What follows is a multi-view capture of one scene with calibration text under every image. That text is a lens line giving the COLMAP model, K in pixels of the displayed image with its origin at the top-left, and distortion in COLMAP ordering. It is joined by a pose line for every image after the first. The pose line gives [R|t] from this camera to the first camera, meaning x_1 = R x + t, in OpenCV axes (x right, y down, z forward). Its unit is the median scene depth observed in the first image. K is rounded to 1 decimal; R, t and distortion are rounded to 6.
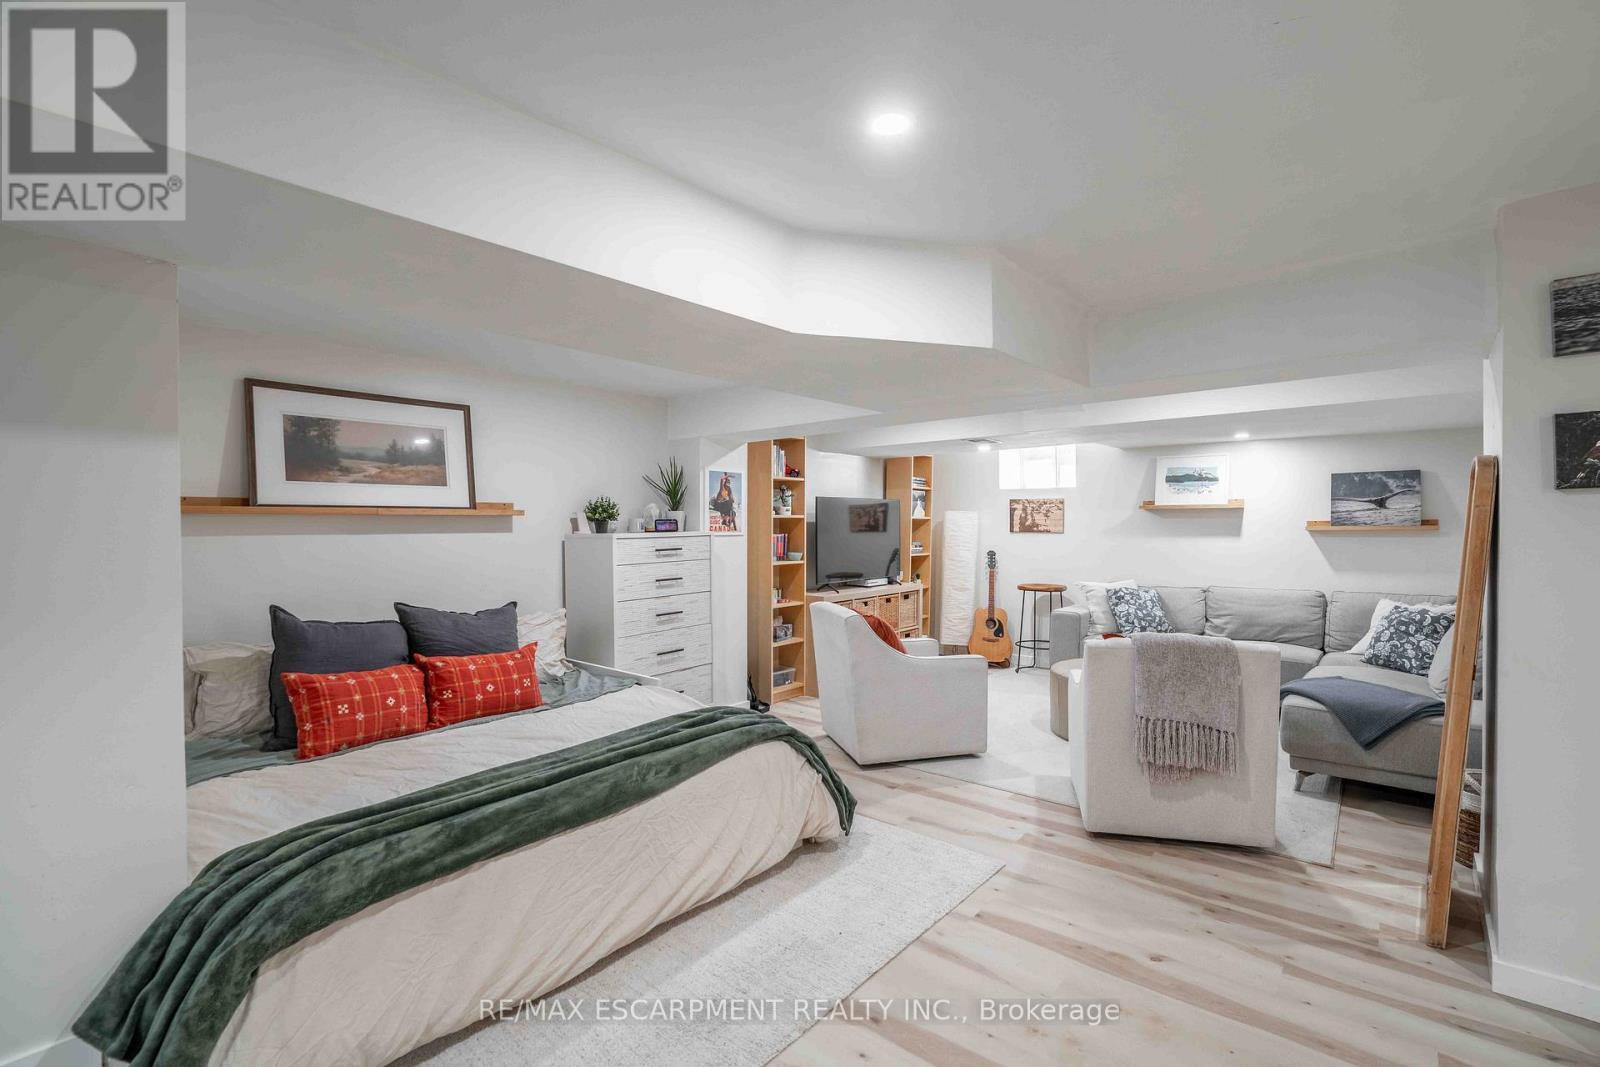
lens RADIAL K [[731.3, 0, 800.0], [0, 731.3, 530.6], [0, 0, 1]] dist [-0.000841, 0.001030]
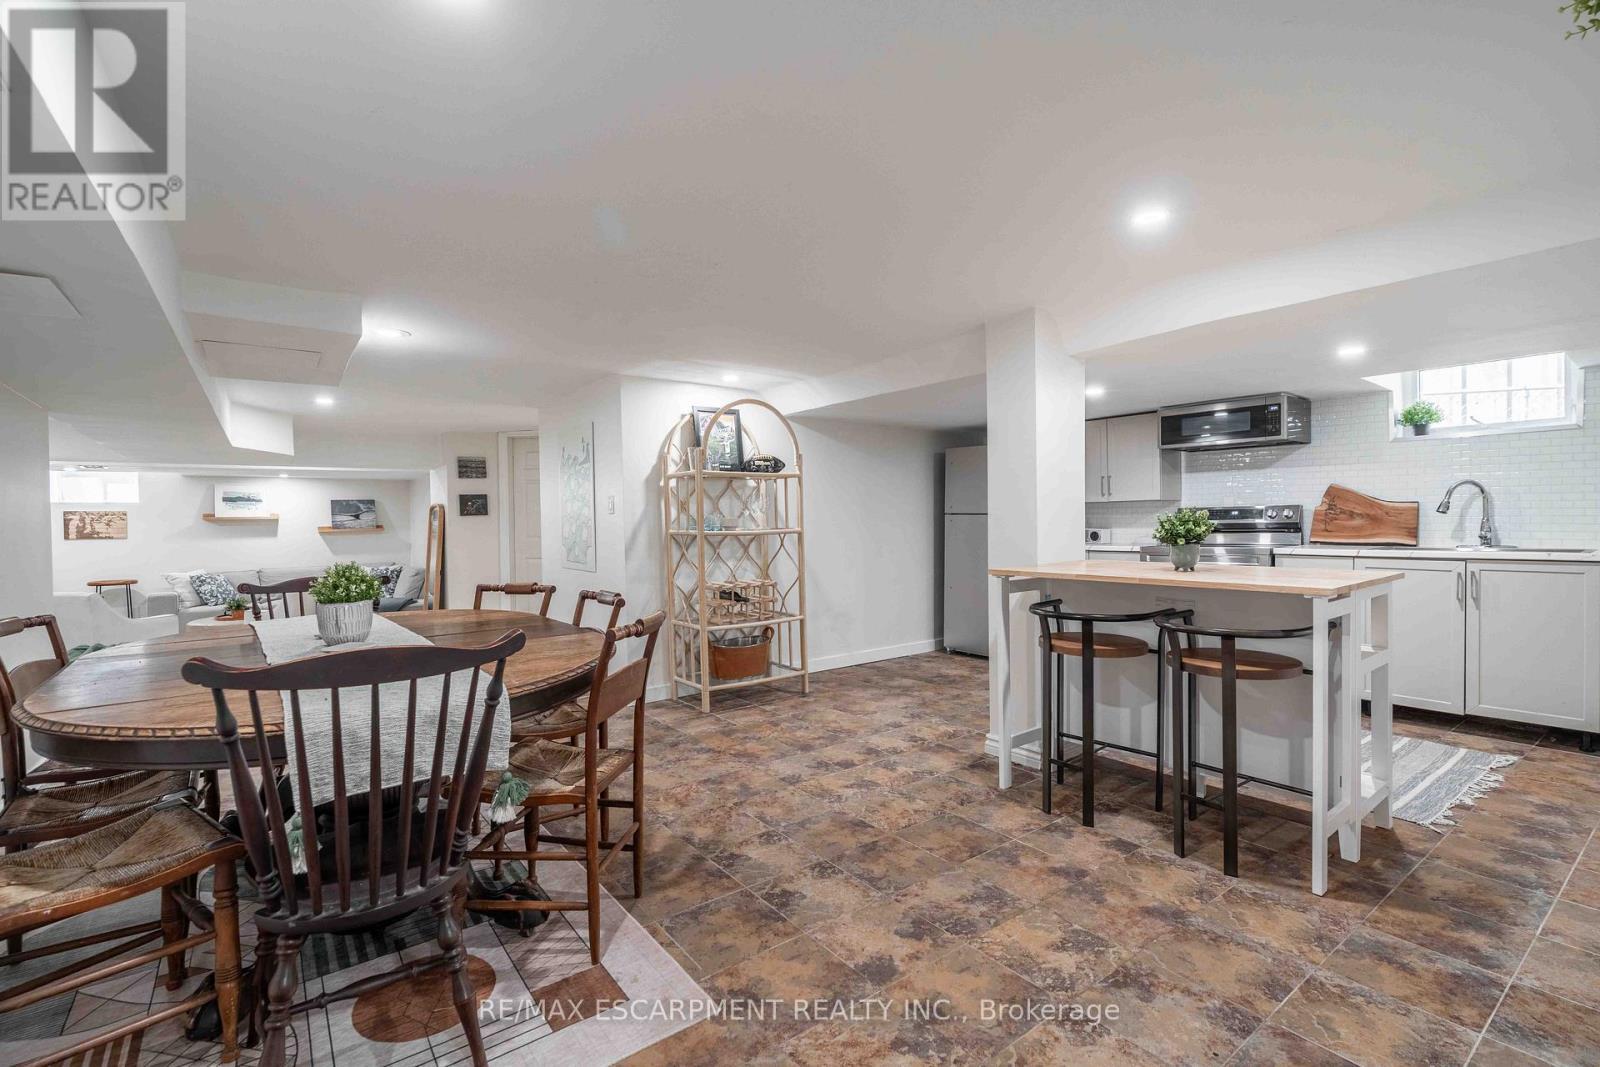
lens RADIAL K [[731.3, 0, 804.5], [0, 731.3, 529.4], [0, 0, 1]] dist [-0.000841, 0.001030]
pose [[0.222528, -0.013723, 0.974830, -0.724945], [0.025783, 0.999634, 0.008187, 0.008632], [-0.974585, 0.023312, 0.222800, -0.500039]]
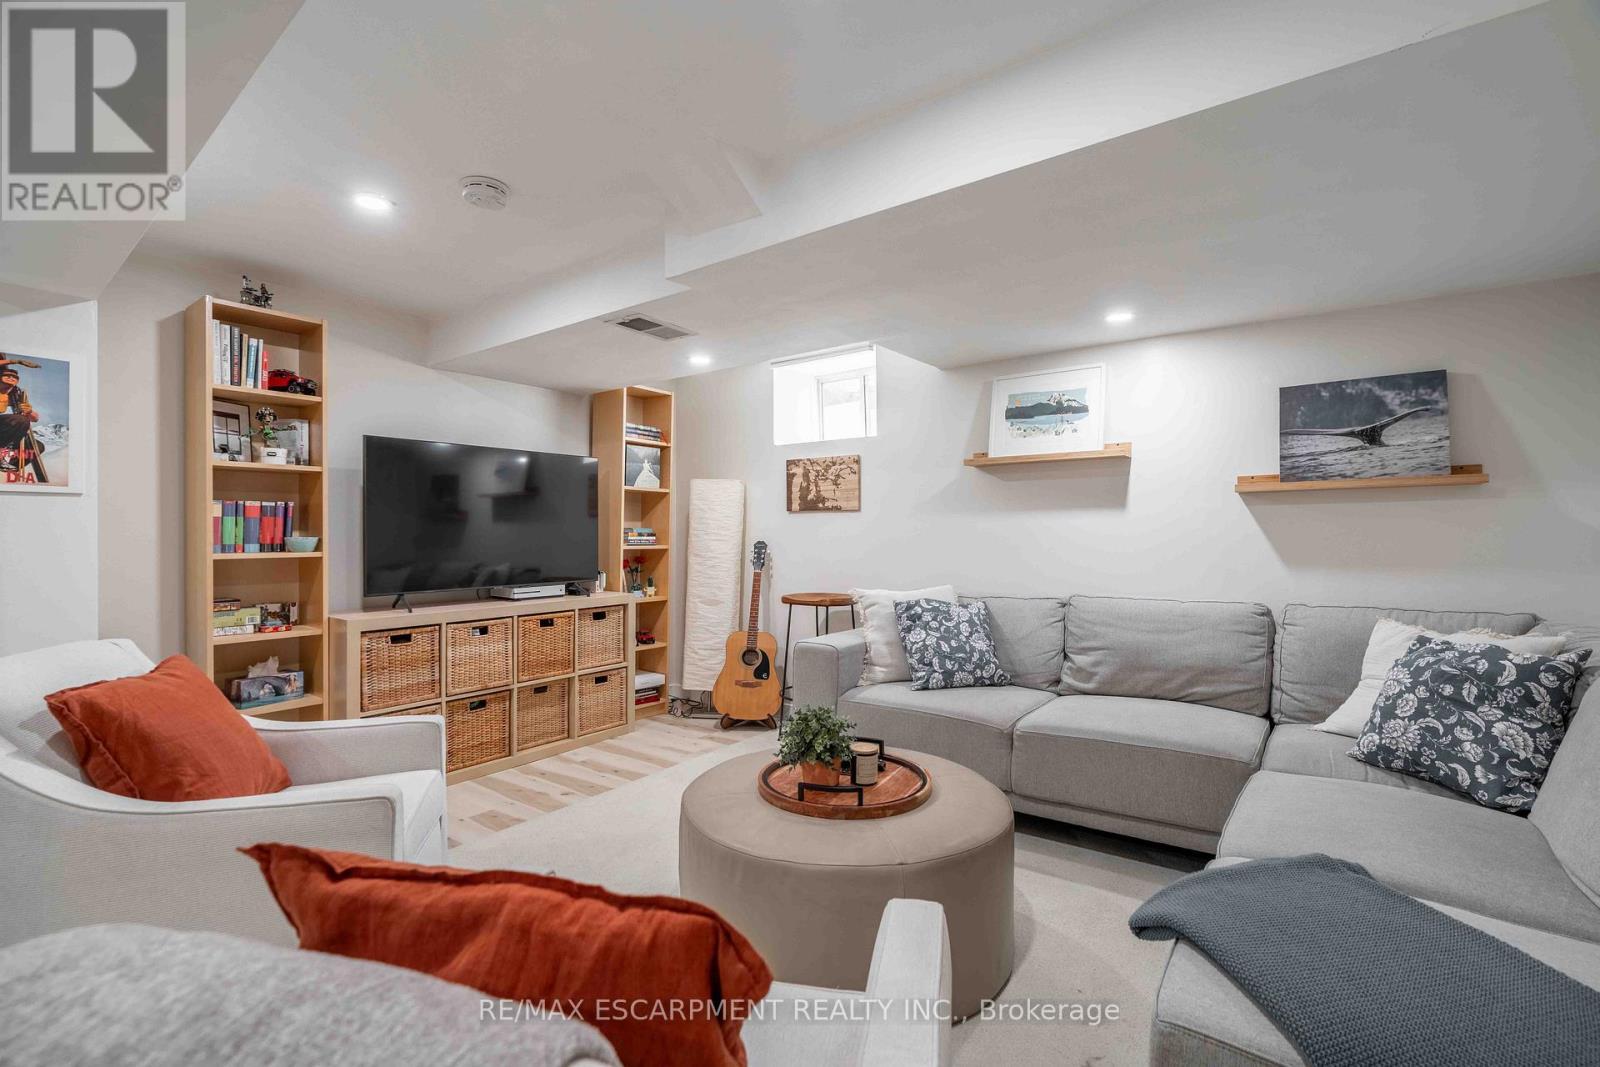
lens RADIAL K [[731.3, 0, 790.0], [0, 731.3, 528.9], [0, 0, 1]] dist [-0.000841, 0.001030]
pose [[0.998777, -0.001643, 0.049408, 0.322097], [0.002410, 0.999878, -0.015462, 0.033601], [-0.049376, 0.015562, 0.998659, 0.457006]]
